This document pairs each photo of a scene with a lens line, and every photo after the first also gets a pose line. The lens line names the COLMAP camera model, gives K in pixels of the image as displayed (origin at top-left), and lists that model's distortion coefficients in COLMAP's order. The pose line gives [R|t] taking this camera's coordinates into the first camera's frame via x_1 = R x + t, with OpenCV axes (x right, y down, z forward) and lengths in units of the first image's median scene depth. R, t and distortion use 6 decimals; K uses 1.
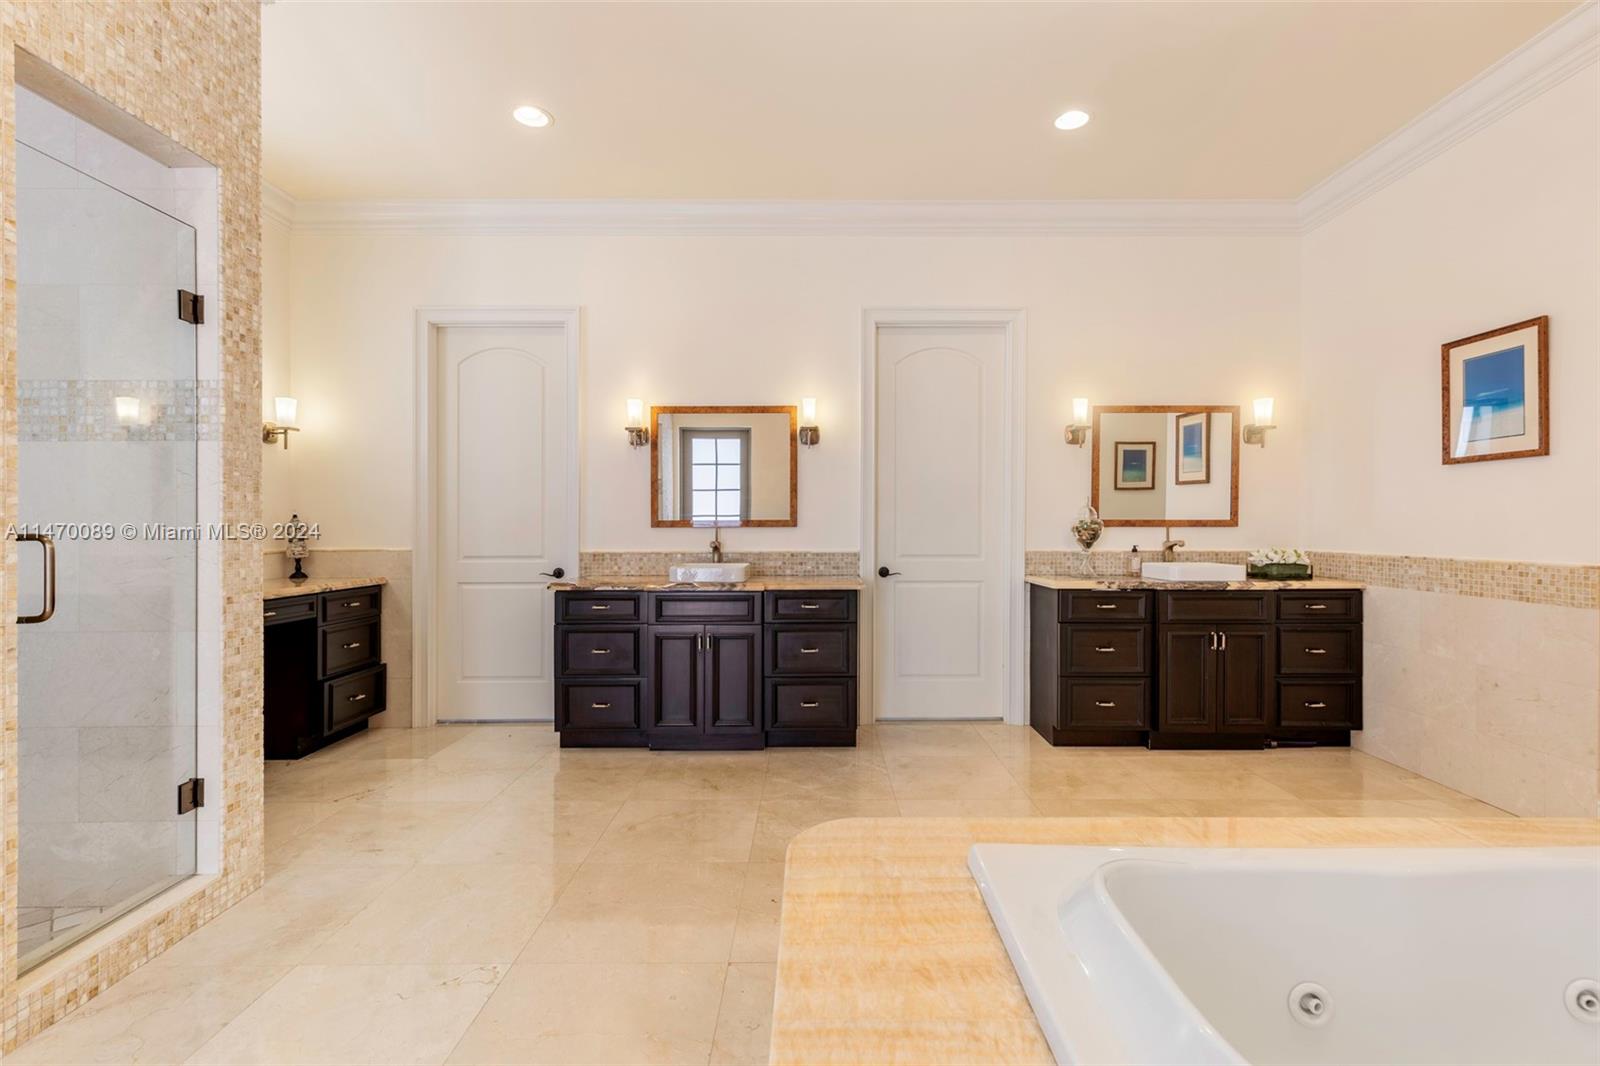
lens RADIAL K [[729.5, 0, 803.7], [0, 729.5, 530.2], [0, 0, 1]] dist [0.011551, -0.001165]
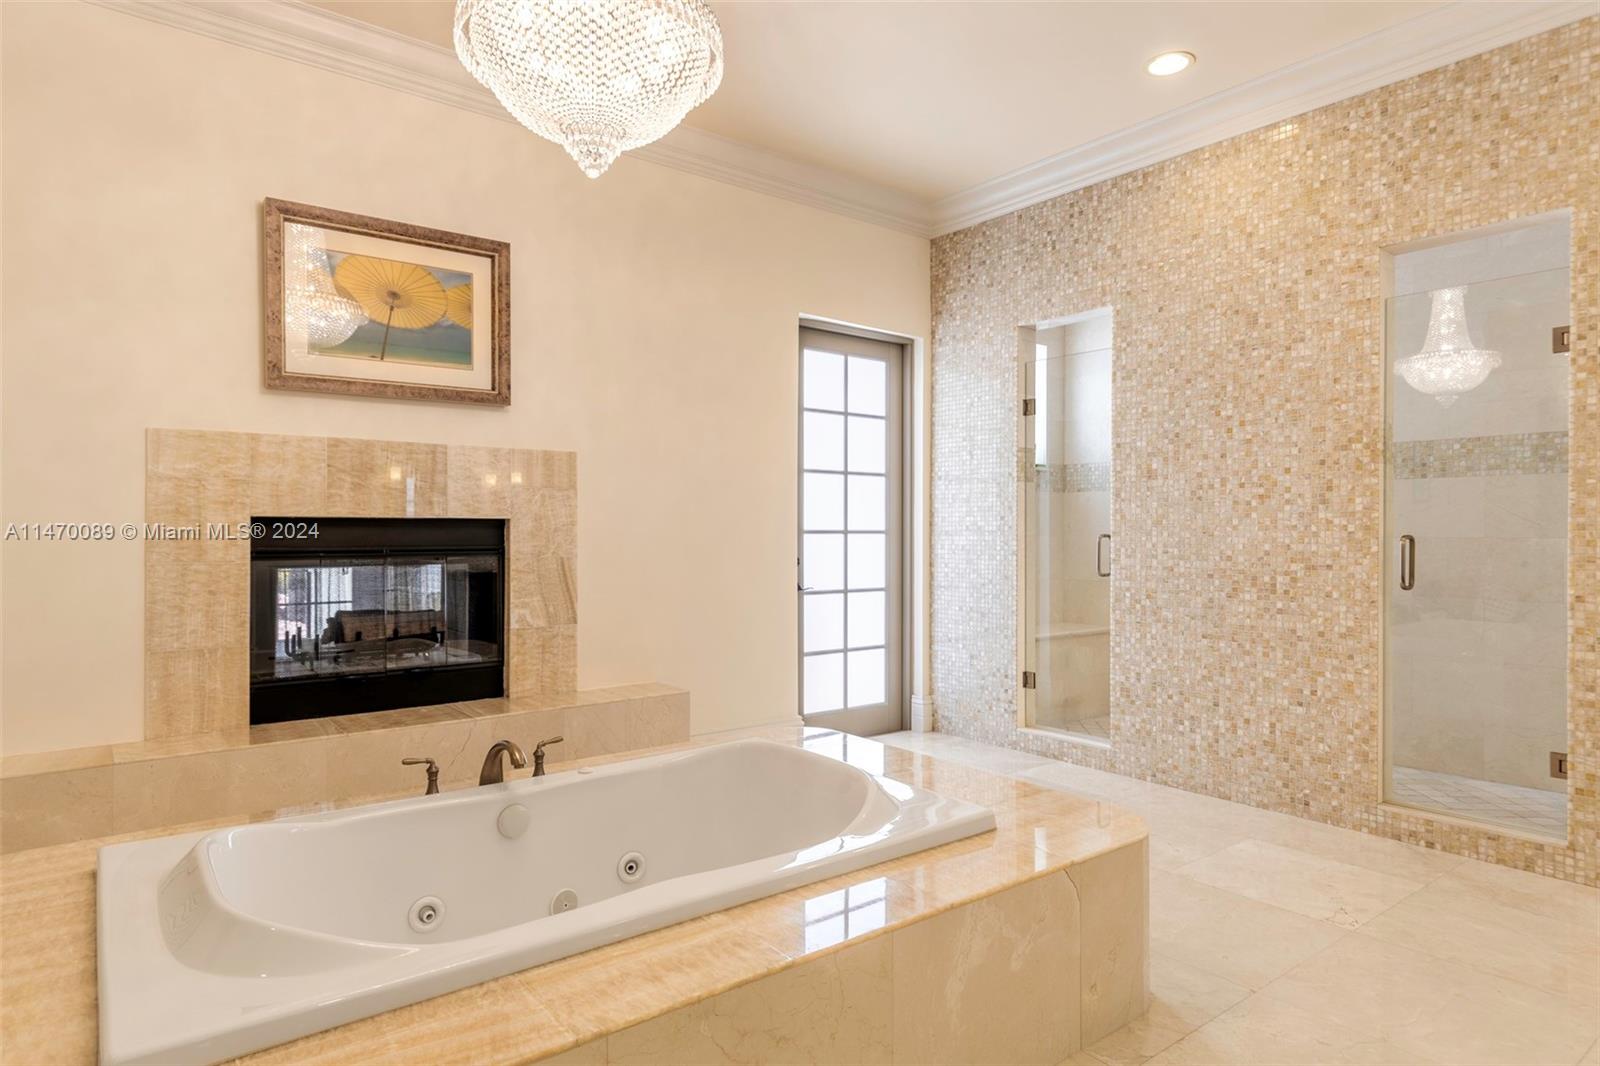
lens RADIAL K [[906.5, 0, 800.0], [0, 906.5, 533.0], [0, 0, 1]] dist [0.004479, -0.000535]
pose [[-0.776573, 0.003380, -0.630018, 0.780579], [-0.003462, 0.999948, 0.009632, -0.009008], [0.630017, 0.009660, -0.776521, 1.077540]]
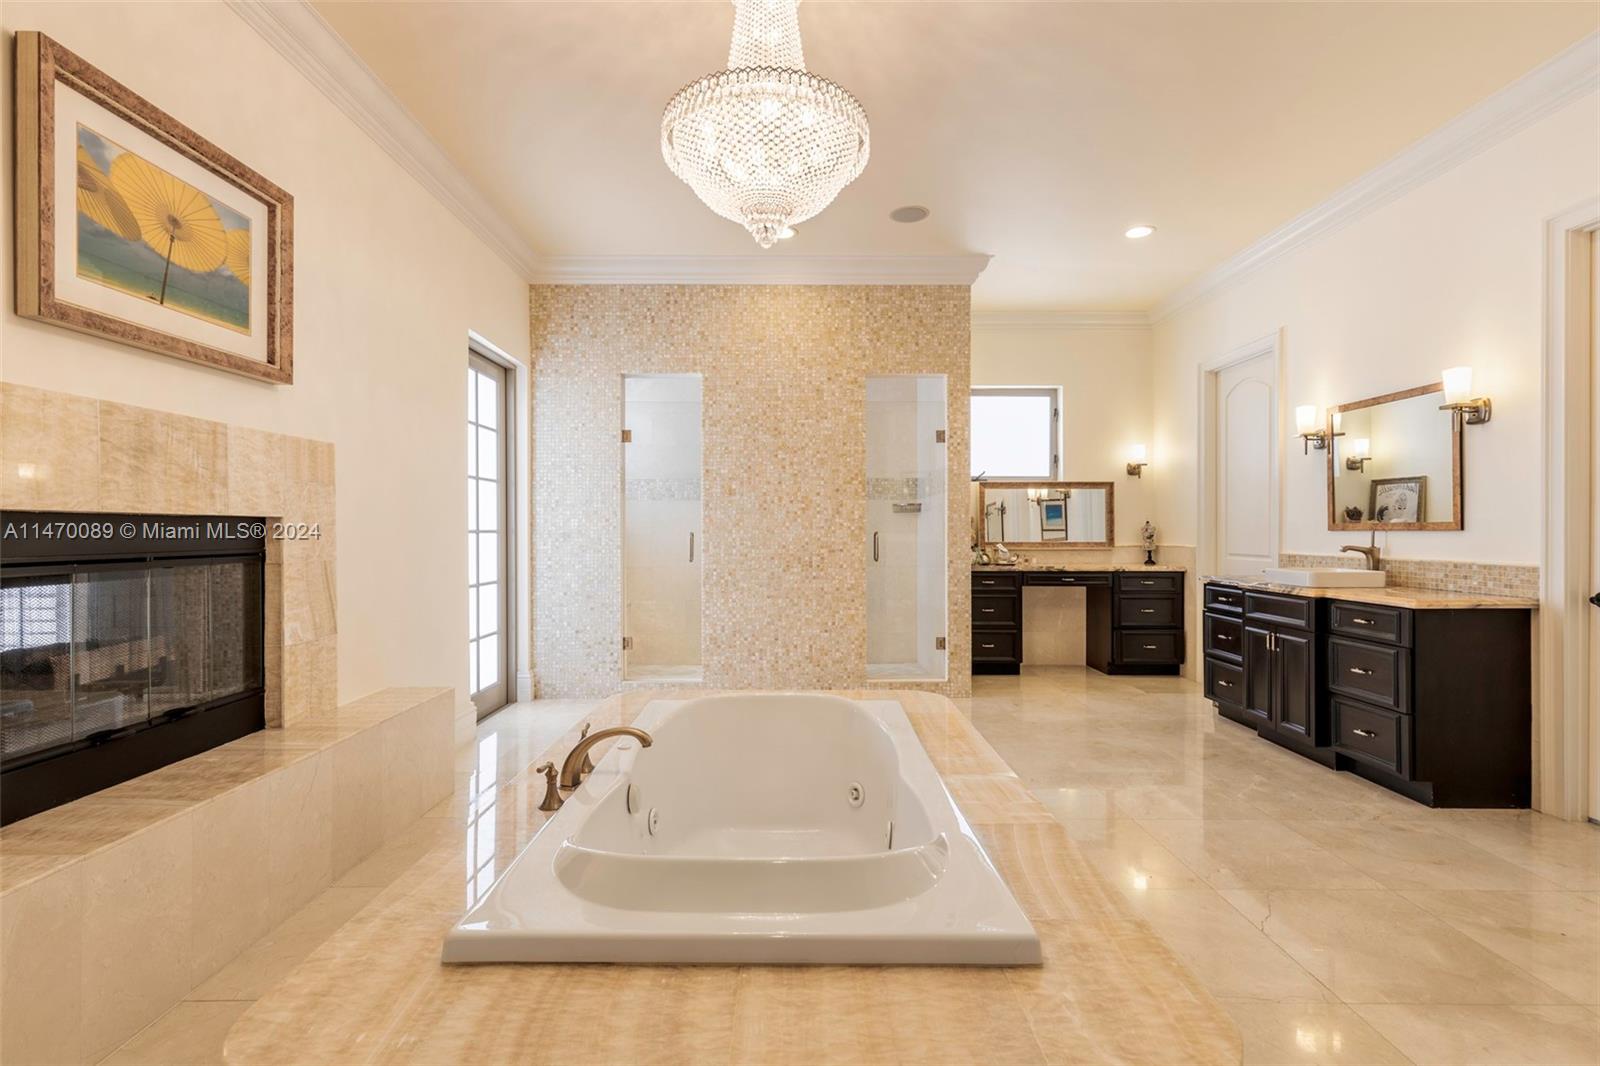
lens RADIAL K [[729.5, 0, 803.7], [0, 729.5, 530.2], [0, 0, 1]] dist [0.011551, -0.001165]
pose [[0.013770, 0.002870, -0.999901, 1.195573], [-0.005476, 0.999981, 0.002795, -0.005221], [0.999890, 0.005437, 0.013786, 0.422670]]
